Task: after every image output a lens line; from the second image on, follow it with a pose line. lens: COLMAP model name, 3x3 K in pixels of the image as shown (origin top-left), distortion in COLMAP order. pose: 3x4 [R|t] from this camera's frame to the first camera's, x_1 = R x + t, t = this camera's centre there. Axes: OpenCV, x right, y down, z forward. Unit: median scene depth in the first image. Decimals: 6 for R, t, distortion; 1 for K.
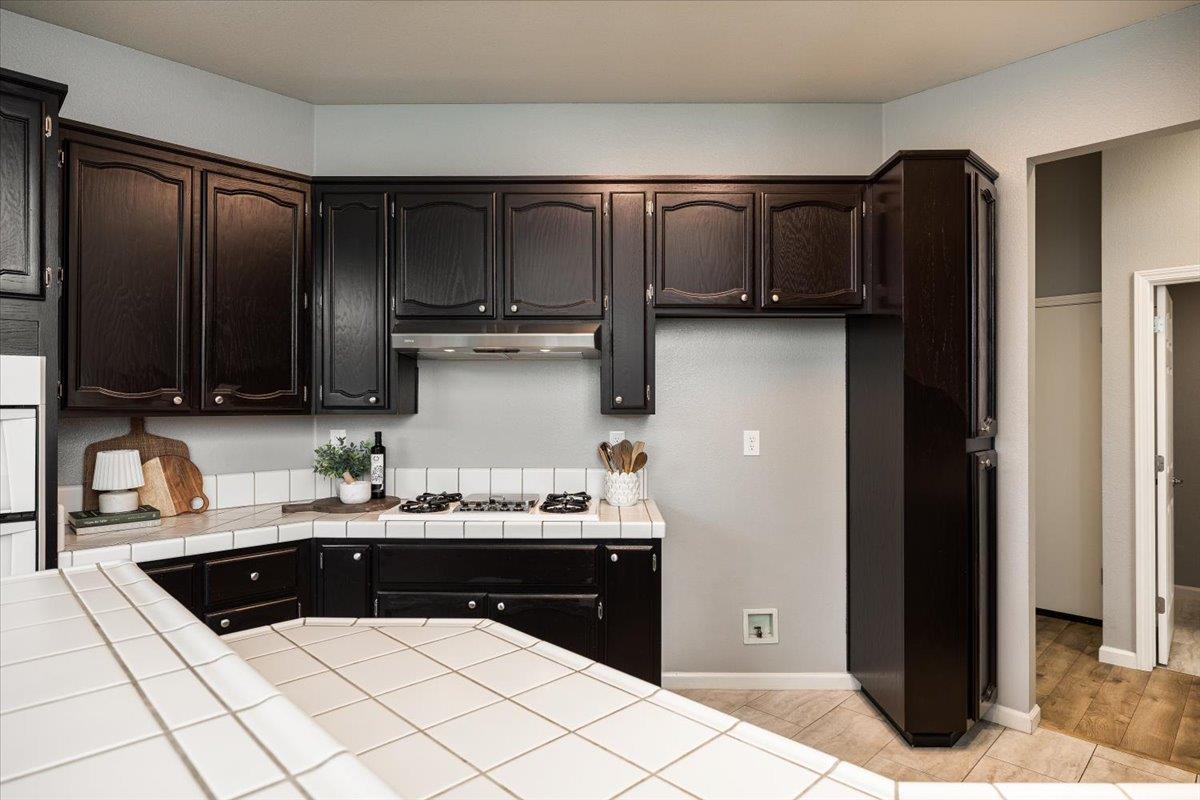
lens RADIAL K [[670.0, 0, 600.4], [0, 670.0, 399.6], [0, 0, 1]] dist [0.002650, -0.003866]
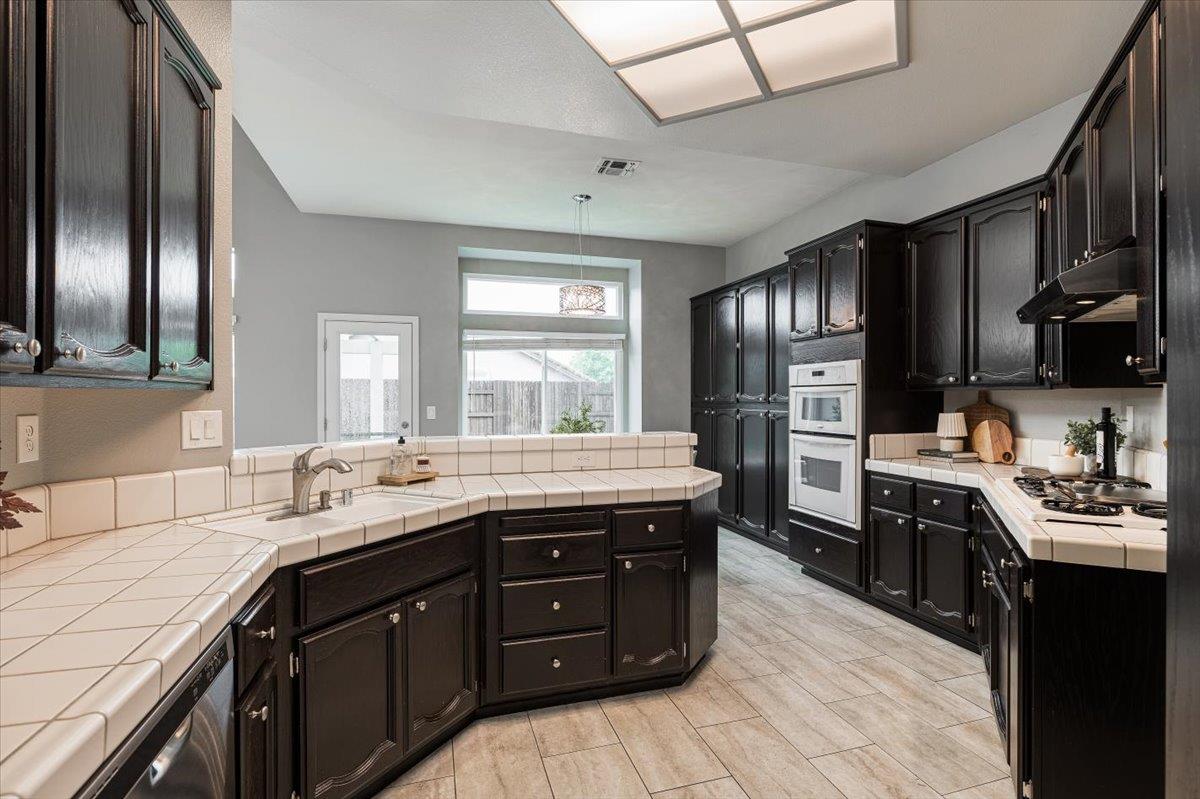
lens RADIAL K [[600.6, 0, 608.4], [0, 600.6, 395.9], [0, 0, 1]] dist [0.008691, 0.000691]
pose [[-0.436142, 0.002573, -0.899874, 0.804931], [0.009678, 0.999951, -0.001831, 0.029431], [0.899826, -0.009507, -0.436145, 0.790509]]
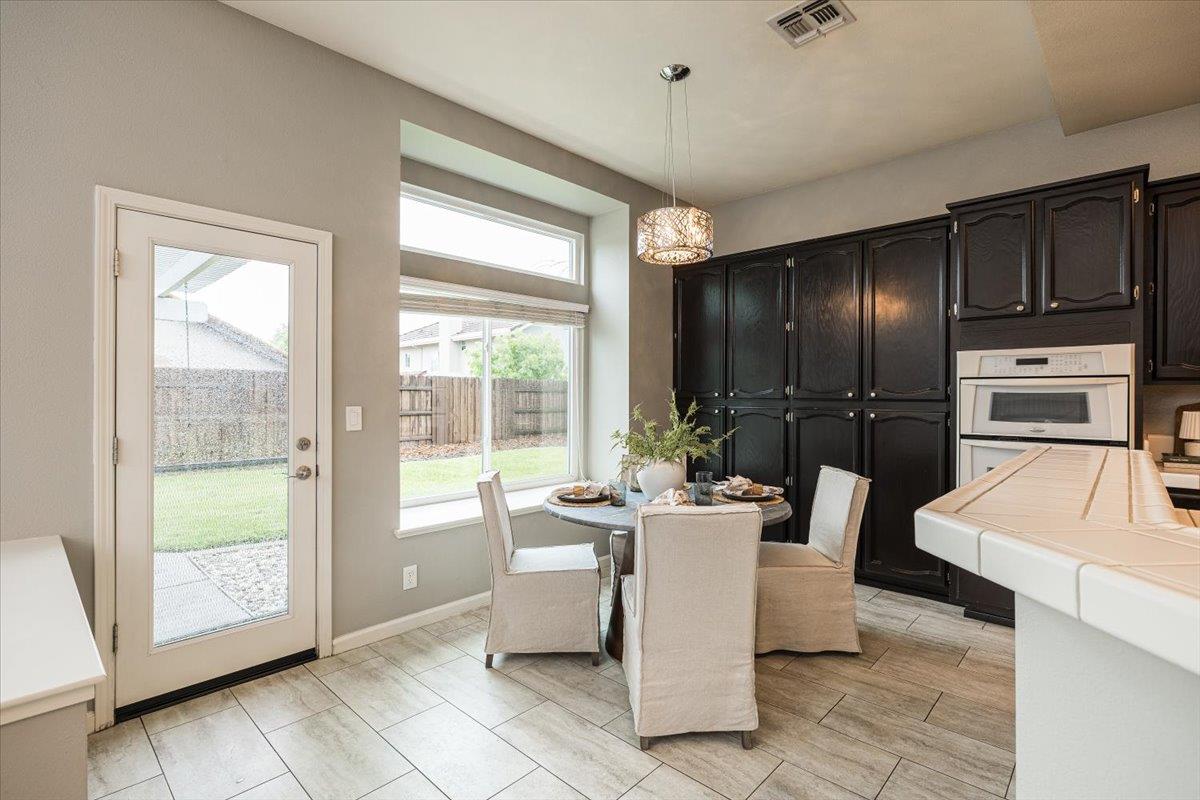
lens RADIAL K [[570.2, 0, 596.2], [0, 570.2, 395.0], [0, 0, 1]] dist [0.002515, -0.000660]
pose [[0.067020, 0.005635, -0.997736, 0.297151], [0.004140, 0.999974, 0.005925, 0.030080], [0.997743, -0.004528, 0.066995, -0.244375]]
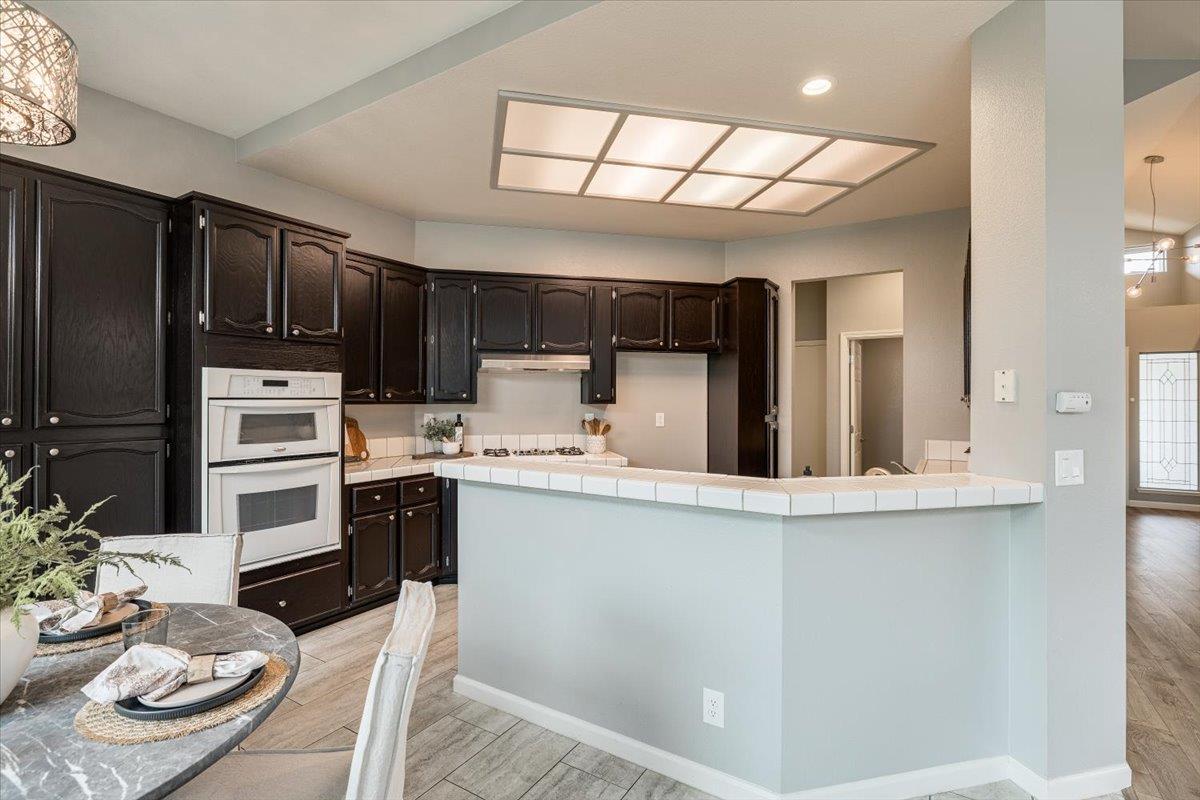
lens RADIAL K [[570.2, 0, 597.1], [0, 570.2, 393.1], [0, 0, 1]] dist [0.002515, -0.000660]
pose [[0.971782, 0.005554, 0.235817, -0.355182], [-0.004642, 0.999979, -0.004426, -0.001104], [-0.235837, 0.003206, 0.971787, -0.560915]]
